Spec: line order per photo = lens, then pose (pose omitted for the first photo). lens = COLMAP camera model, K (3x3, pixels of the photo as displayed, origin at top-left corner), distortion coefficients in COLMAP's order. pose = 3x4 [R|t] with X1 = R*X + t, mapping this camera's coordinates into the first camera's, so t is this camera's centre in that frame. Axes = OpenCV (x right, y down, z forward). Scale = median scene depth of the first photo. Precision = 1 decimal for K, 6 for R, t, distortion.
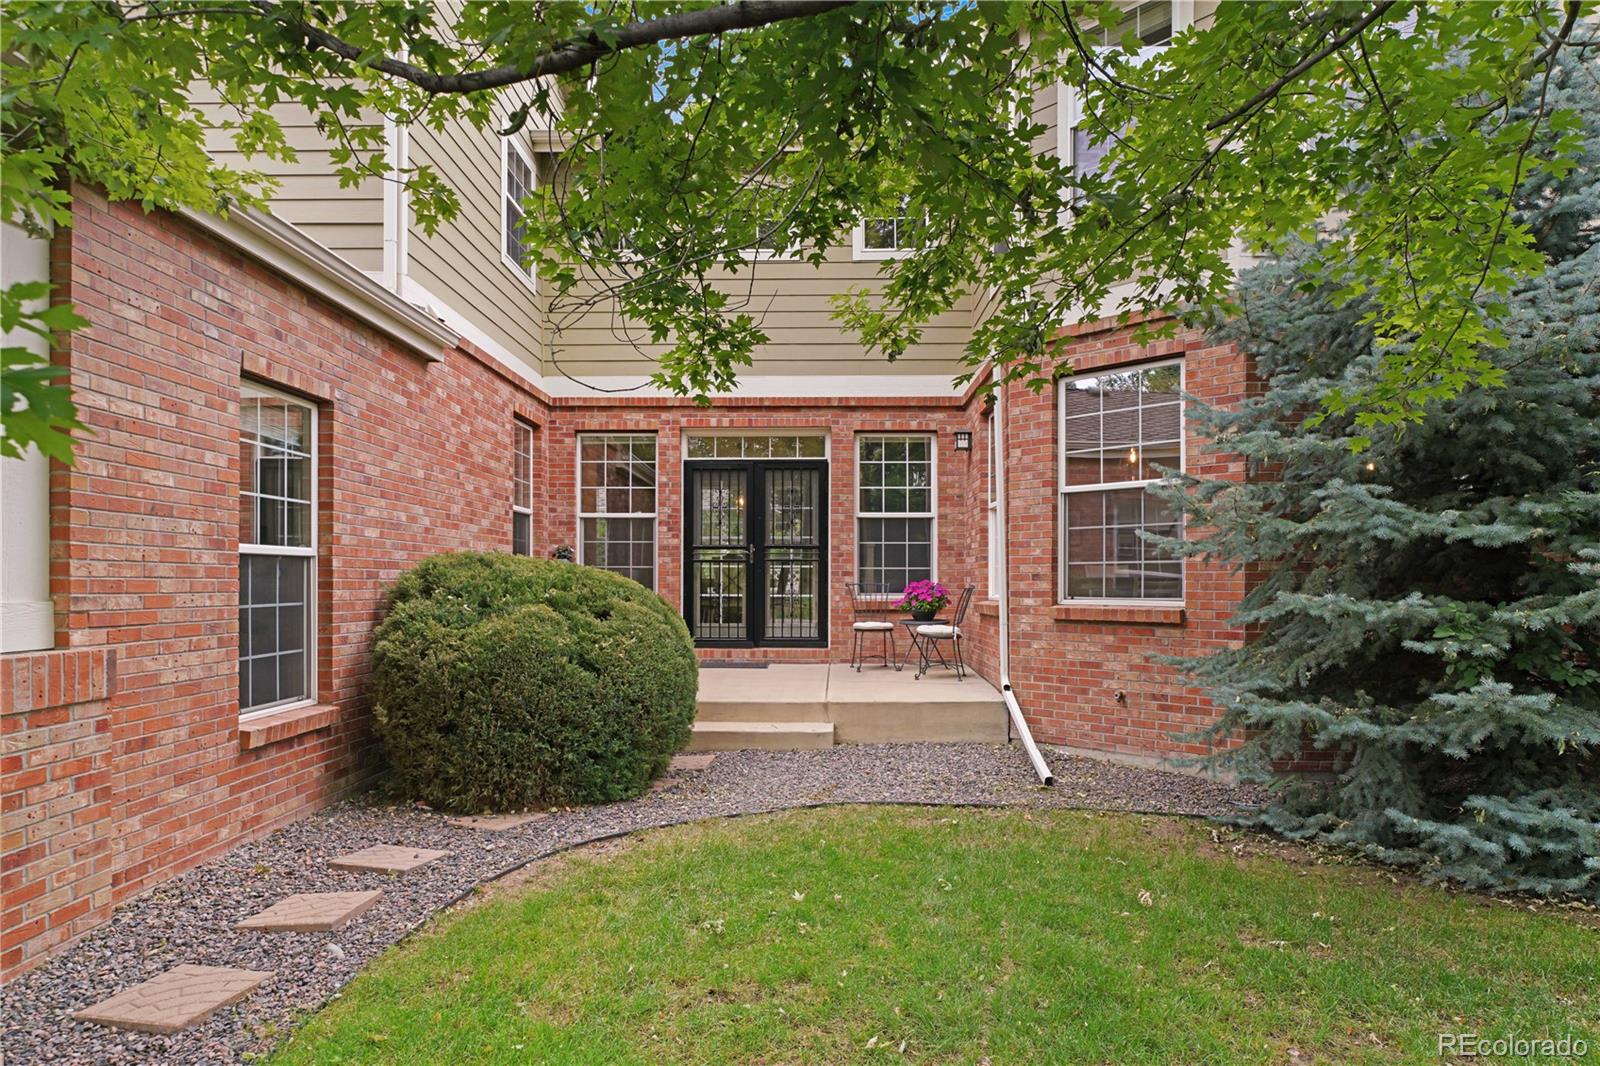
lens RADIAL K [[930.5, 0, 785.7], [0, 930.5, 574.4], [0, 0, 1]] dist [0.001760, -0.000037]
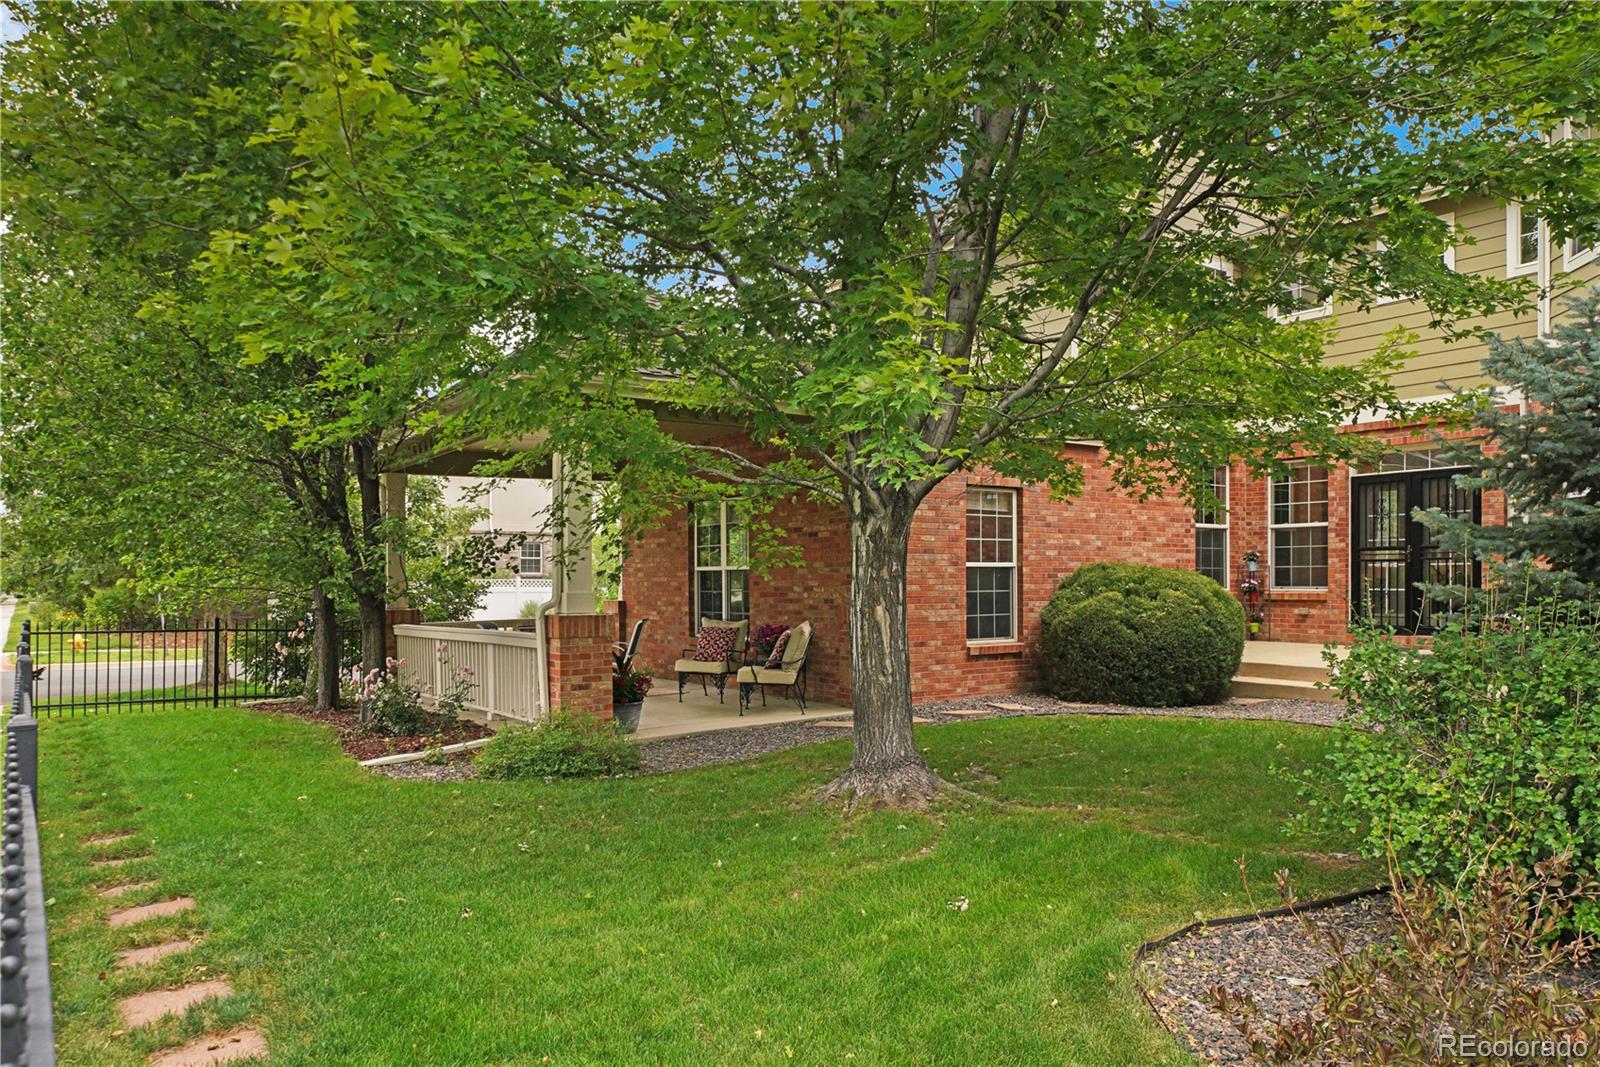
lens RADIAL K [[1083.4, 0, 803.0], [0, 1083.4, 540.8], [0, 0, 1]] dist [-0.000120, -0.000202]
pose [[0.601067, -0.032256, -0.798547, 1.047675], [0.010390, 0.999416, -0.032549, -0.004456], [0.799131, 0.011268, 0.601052, -0.730640]]
